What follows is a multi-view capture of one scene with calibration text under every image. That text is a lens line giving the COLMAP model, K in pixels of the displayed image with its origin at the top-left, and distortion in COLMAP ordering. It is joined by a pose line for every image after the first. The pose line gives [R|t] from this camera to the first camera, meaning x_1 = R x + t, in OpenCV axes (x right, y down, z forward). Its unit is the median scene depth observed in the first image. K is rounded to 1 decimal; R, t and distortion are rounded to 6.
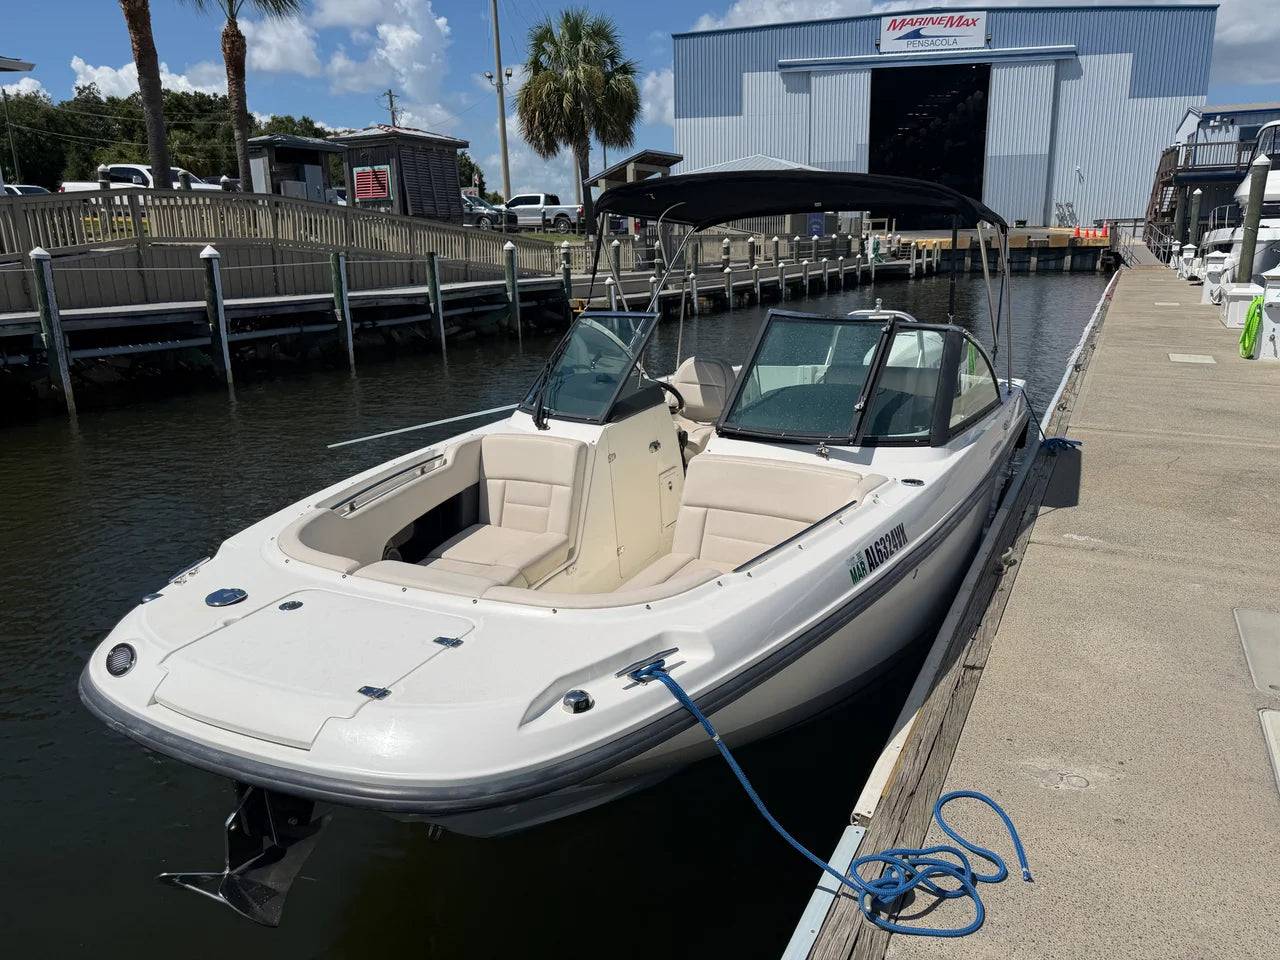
lens RADIAL K [[891.3, 0, 640.0], [0, 891.3, 480.0], [0, 0, 1]] dist [0.007565, -0.009632]
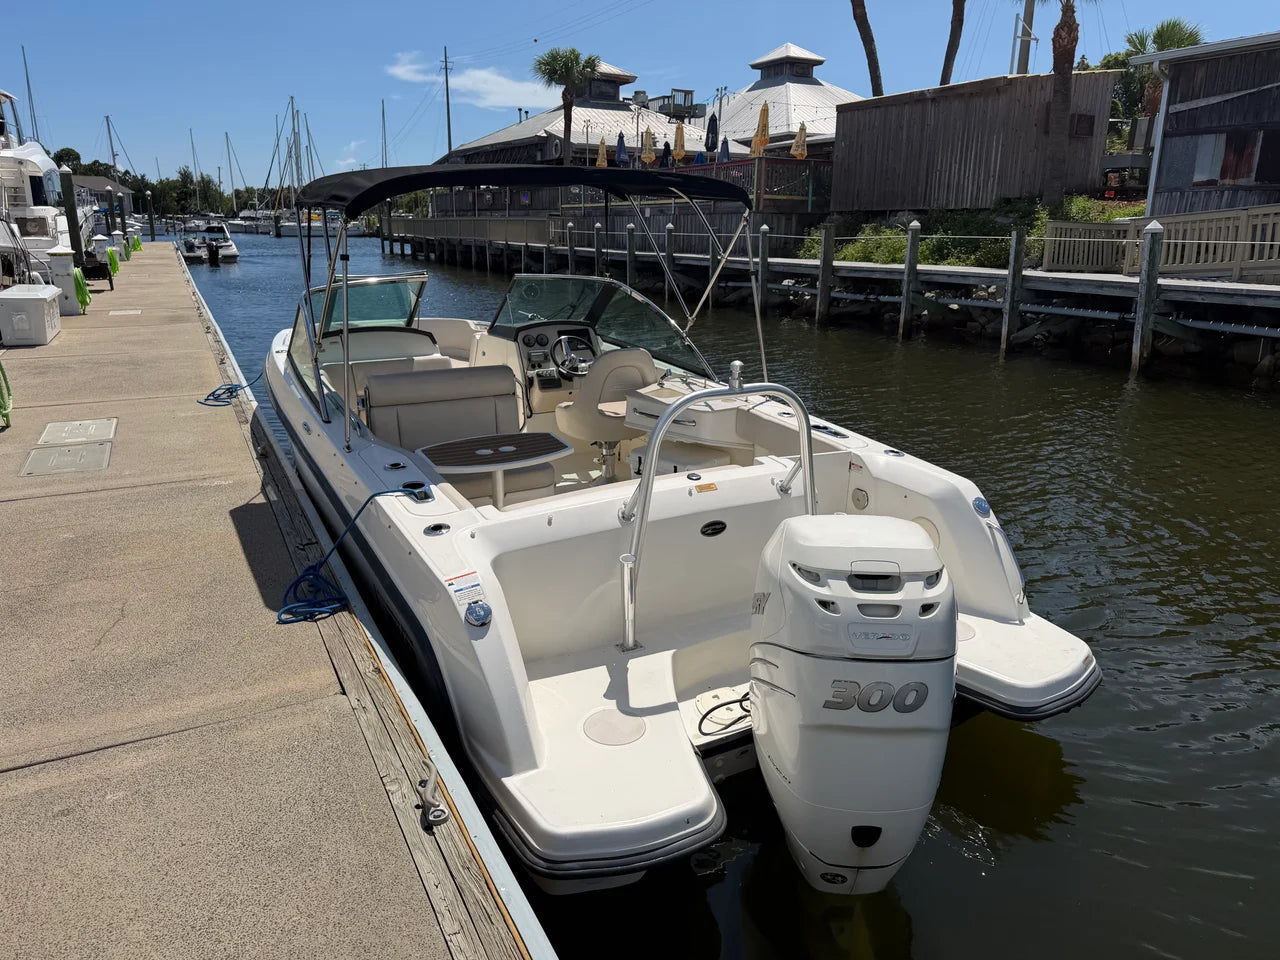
lens RADIAL K [[891.3, 0, 640.0], [0, 891.3, 480.0], [0, 0, 1]] dist [0.007565, -0.009632]
pose [[-0.563348, 0.233436, -0.792557, 0.962826], [-0.196933, 0.893672, 0.403197, -0.450671], [0.802407, 0.383221, -0.457477, 1.718027]]
